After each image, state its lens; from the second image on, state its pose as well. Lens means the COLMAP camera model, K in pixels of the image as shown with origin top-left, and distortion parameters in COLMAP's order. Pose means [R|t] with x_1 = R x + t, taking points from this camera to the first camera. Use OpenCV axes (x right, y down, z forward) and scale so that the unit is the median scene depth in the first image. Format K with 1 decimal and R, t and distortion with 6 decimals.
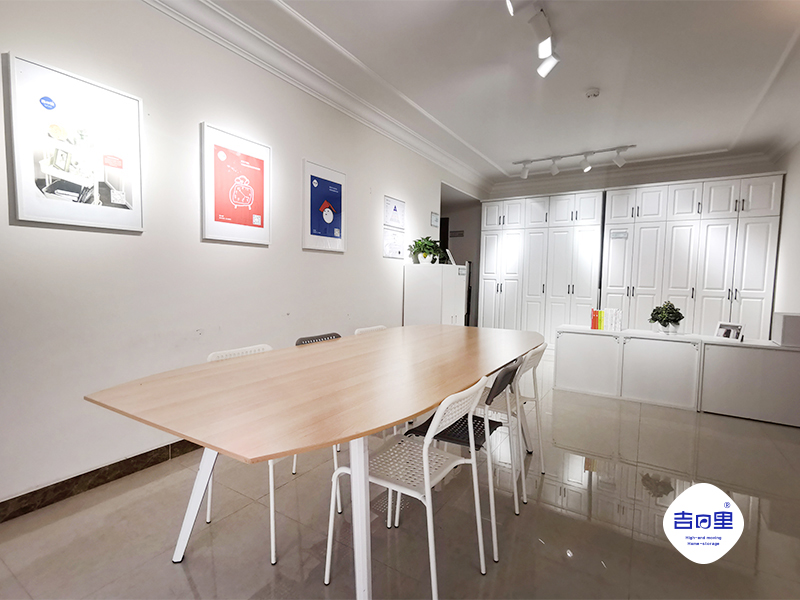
lens RADIAL K [[370.2, 0, 370.7], [0, 370.2, 298.7], [0, 0, 1]] dist [0.000741, 0.000317]
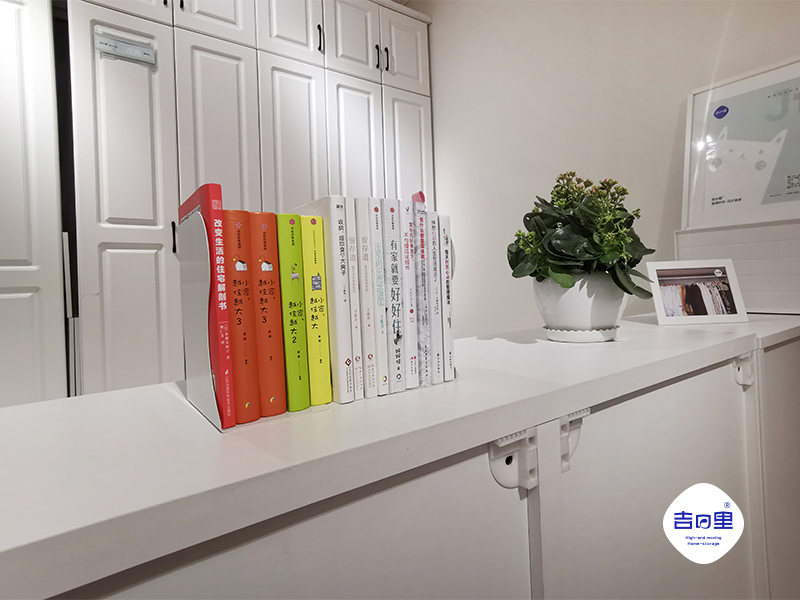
lens RADIAL K [[458.2, 0, 468.0], [0, 458.2, 281.2], [0, 0, 1]] dist [0.001601, 0.000039]
pose [[0.220893, -0.026568, 0.974936, 0.406803], [0.097364, 0.995236, 0.005061, 0.042252], [-0.970426, 0.093805, 0.222428, 0.742280]]
